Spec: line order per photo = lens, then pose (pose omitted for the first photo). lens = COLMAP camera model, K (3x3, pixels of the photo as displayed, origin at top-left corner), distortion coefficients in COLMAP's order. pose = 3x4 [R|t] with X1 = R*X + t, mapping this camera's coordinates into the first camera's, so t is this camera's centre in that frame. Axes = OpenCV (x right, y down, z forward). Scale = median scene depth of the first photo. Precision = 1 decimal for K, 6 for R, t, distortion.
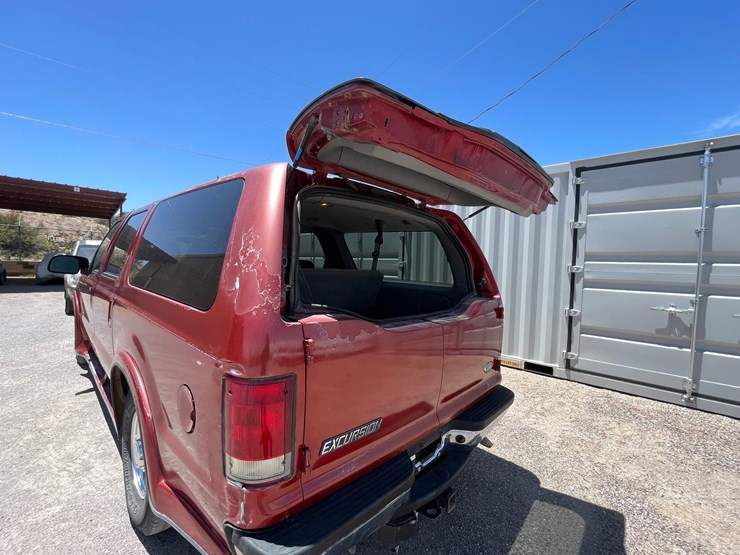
lens RADIAL K [[318.6, 0, 370.3], [0, 318.6, 276.5], [0, 0, 1]] dist [-0.000790, 0.000058]
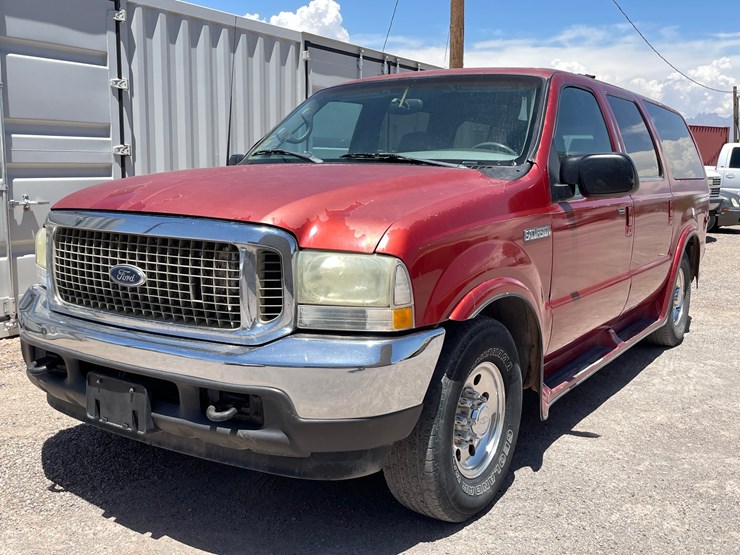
lens RADIAL K [[744.8, 0, 373.4], [0, 744.8, 266.0], [0, 0, 1]] dist [0.103582, -0.145726]
pose [[-0.181712, -0.168590, 0.968792, -1.723635], [0.023269, 0.984181, 0.175632, -0.091755], [-0.983076, 0.054458, -0.174915, 1.354738]]
